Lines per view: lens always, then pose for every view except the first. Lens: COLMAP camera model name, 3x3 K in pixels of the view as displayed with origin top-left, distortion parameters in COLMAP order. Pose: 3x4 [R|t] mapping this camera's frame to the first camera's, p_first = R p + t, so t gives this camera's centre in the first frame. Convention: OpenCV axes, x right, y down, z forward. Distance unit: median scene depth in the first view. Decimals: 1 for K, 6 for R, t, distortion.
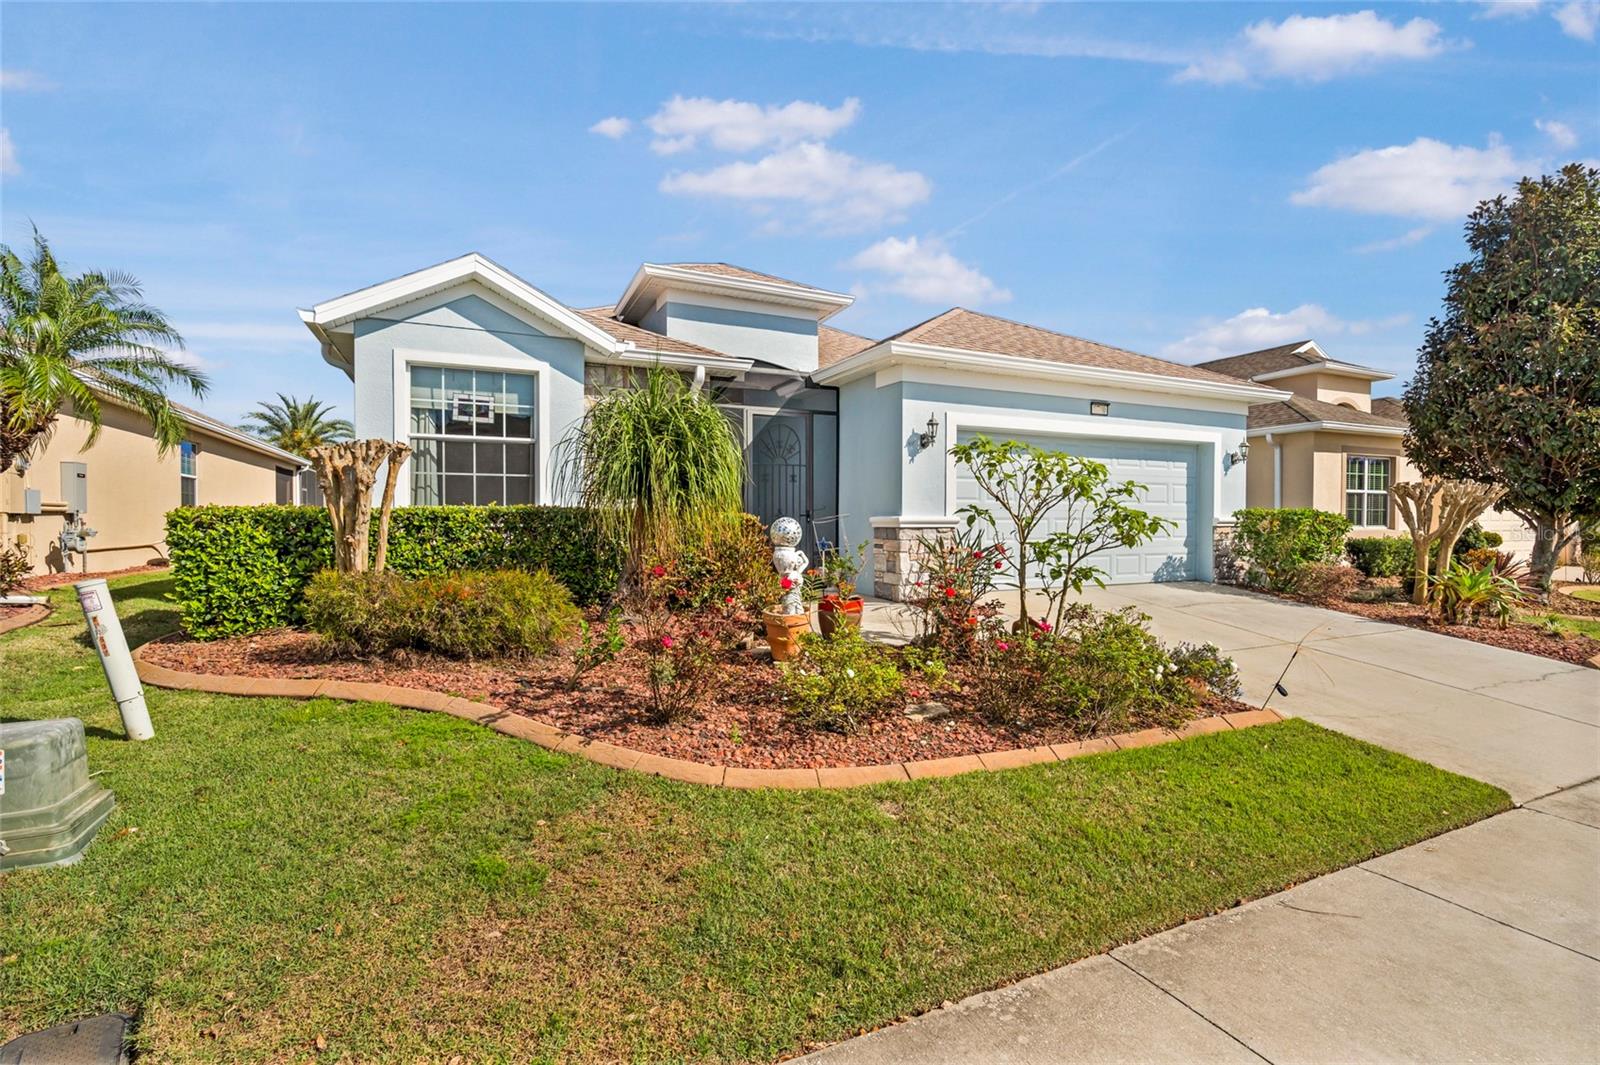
lens RADIAL K [[740.5, 0, 801.7], [0, 740.5, 532.2], [0, 0, 1]] dist [-0.010593, 0.004583]
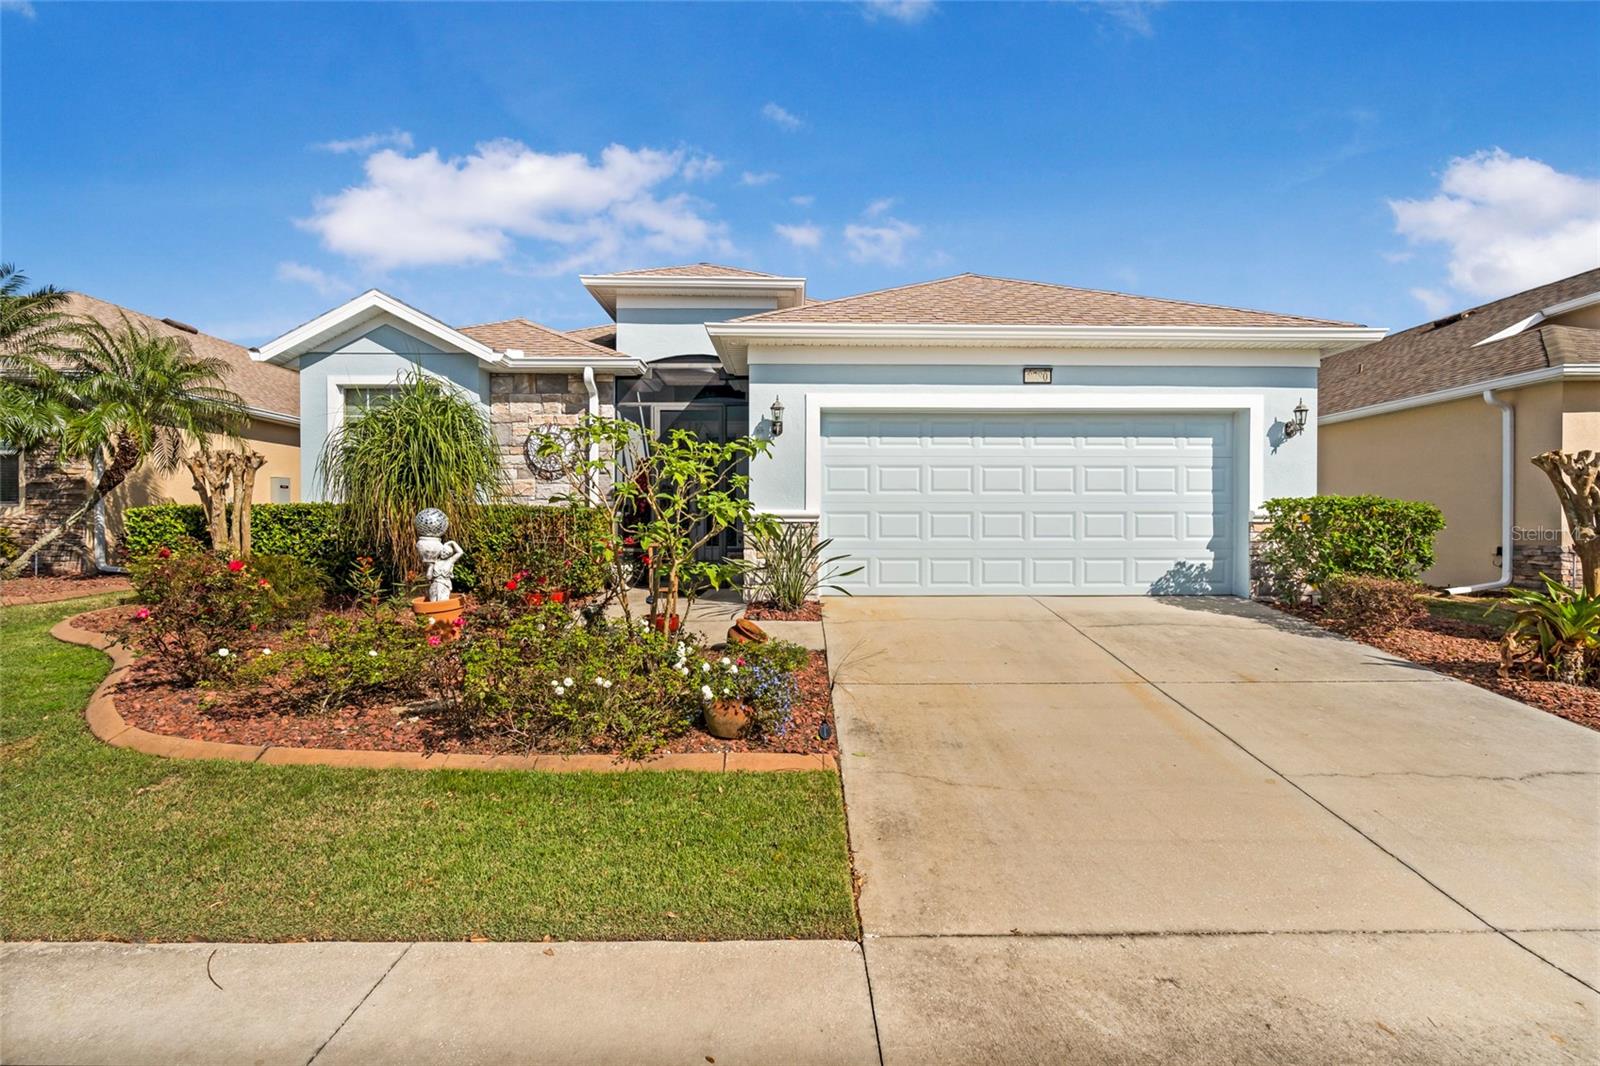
lens RADIAL K [[740.5, 0, 800.6], [0, 740.5, 530.3], [0, 0, 1]] dist [-0.010593, 0.004583]
pose [[0.908273, 0.002547, -0.418370, 0.528267], [-0.006169, 0.999954, -0.007305, 0.009156], [0.418332, 0.009216, 0.908247, 0.170681]]
